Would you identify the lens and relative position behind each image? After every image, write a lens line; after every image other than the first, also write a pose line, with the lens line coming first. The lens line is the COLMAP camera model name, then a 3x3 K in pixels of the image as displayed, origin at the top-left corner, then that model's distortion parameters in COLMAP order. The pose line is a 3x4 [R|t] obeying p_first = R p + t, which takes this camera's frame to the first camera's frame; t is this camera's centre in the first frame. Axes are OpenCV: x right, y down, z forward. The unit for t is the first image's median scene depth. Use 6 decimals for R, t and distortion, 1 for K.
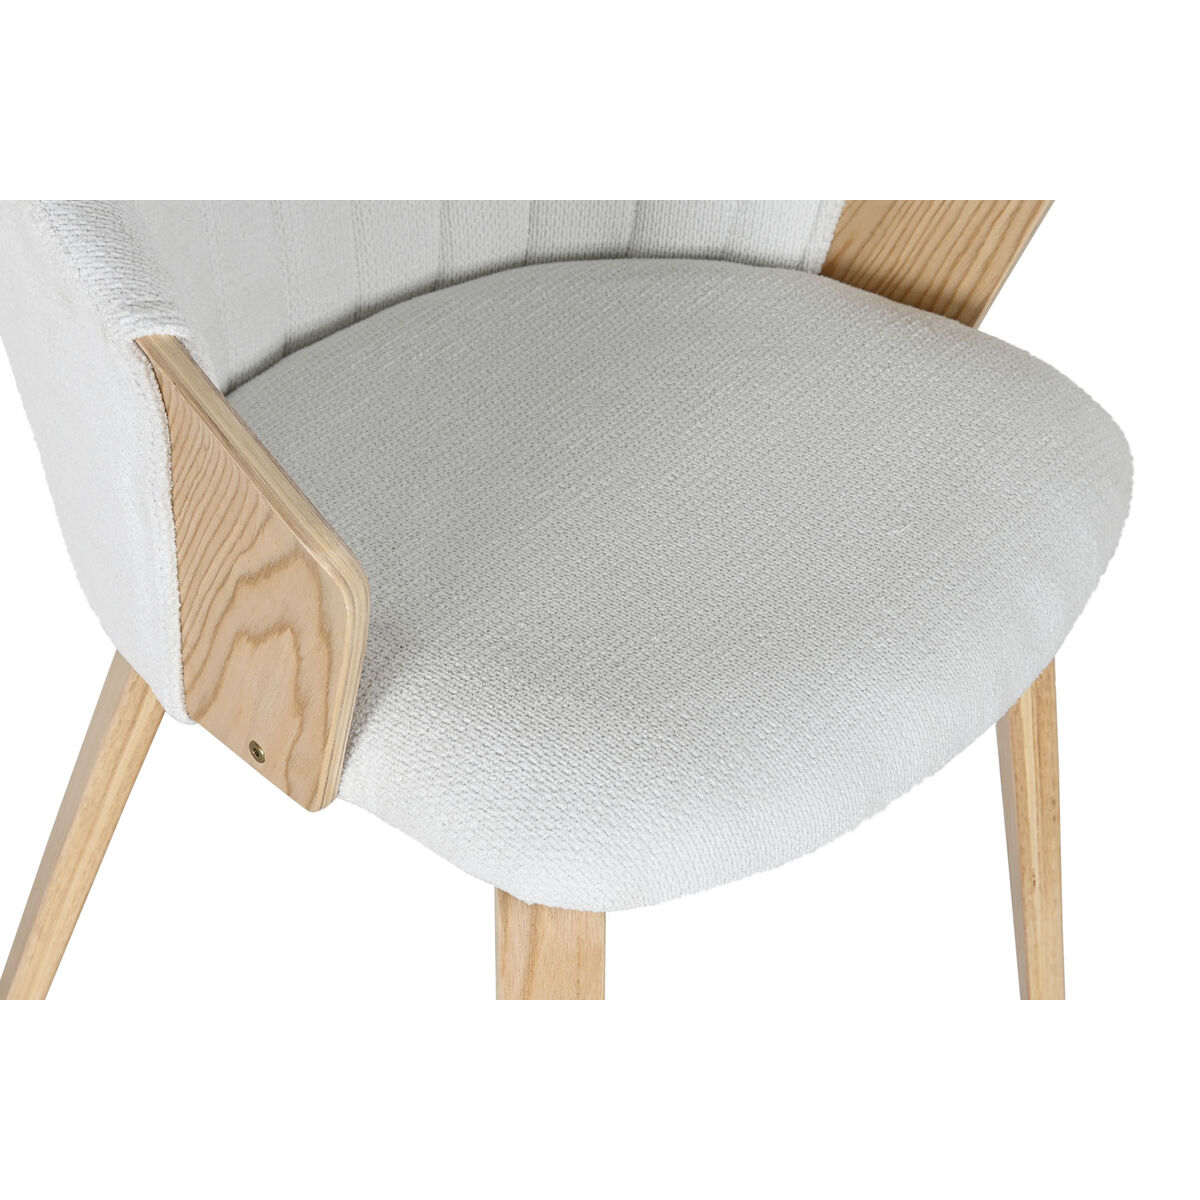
lens RADIAL K [[2937.3, 0, 600.0], [0, 2937.3, 600.0], [0, 0, 1]] dist [0.017102, -0.124452]
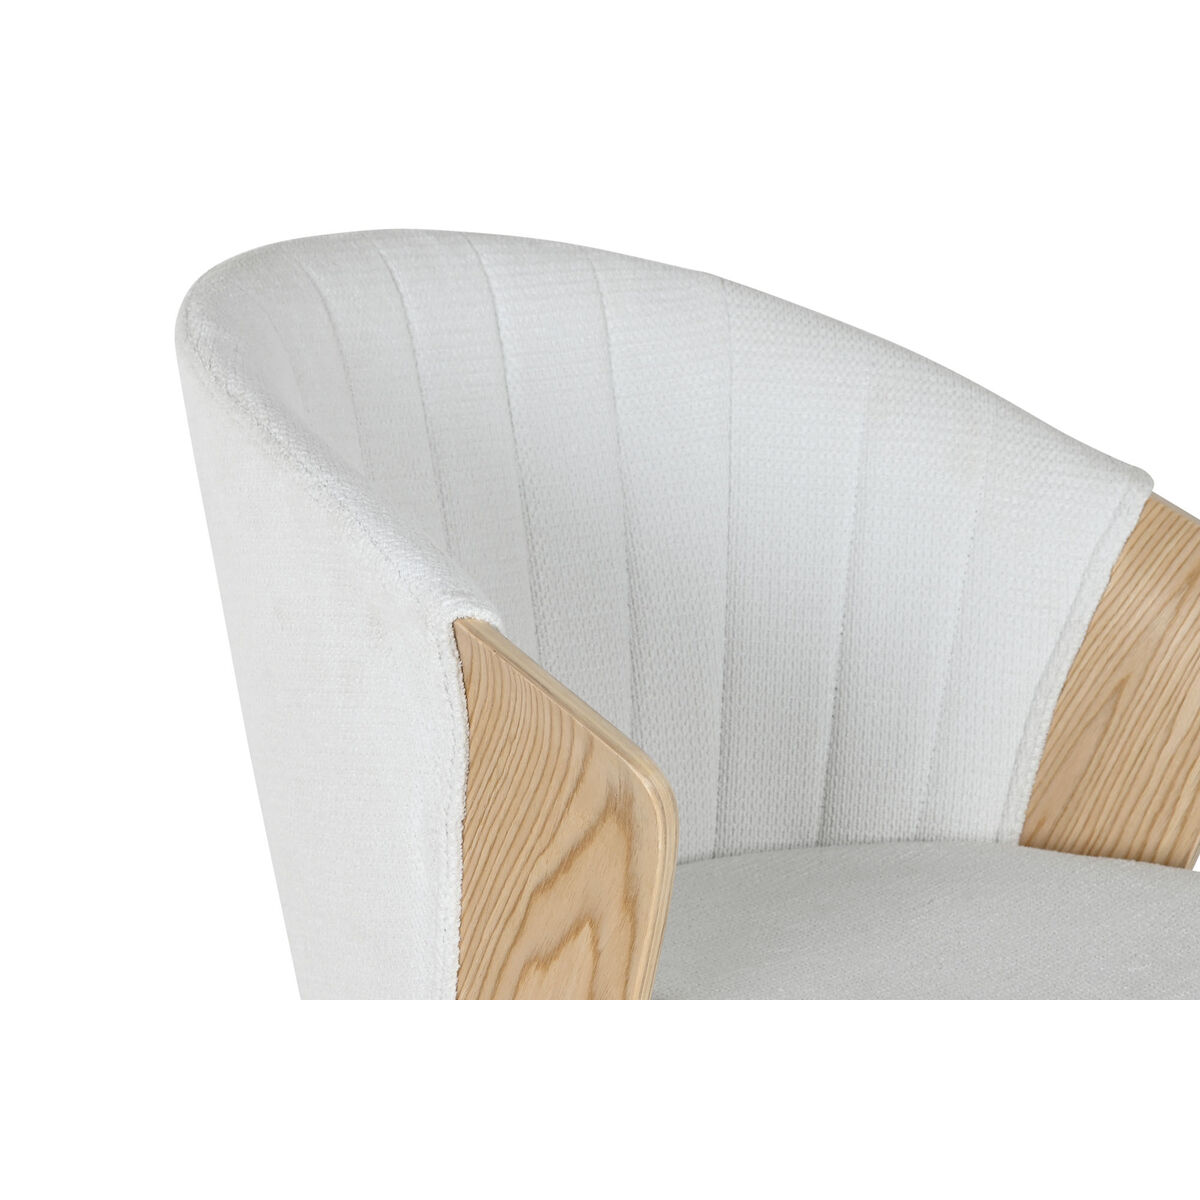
lens RADIAL K [[3992.0, 0, 600.0], [0, 3992.0, 600.0], [0, 0, 1]] dist [-0.034263, 1.134563]
pose [[0.998752, -0.028639, 0.040906, -0.121828], [0.043707, 0.897538, -0.438766, 0.411619], [-0.024149, 0.440006, 0.897670, -0.247675]]
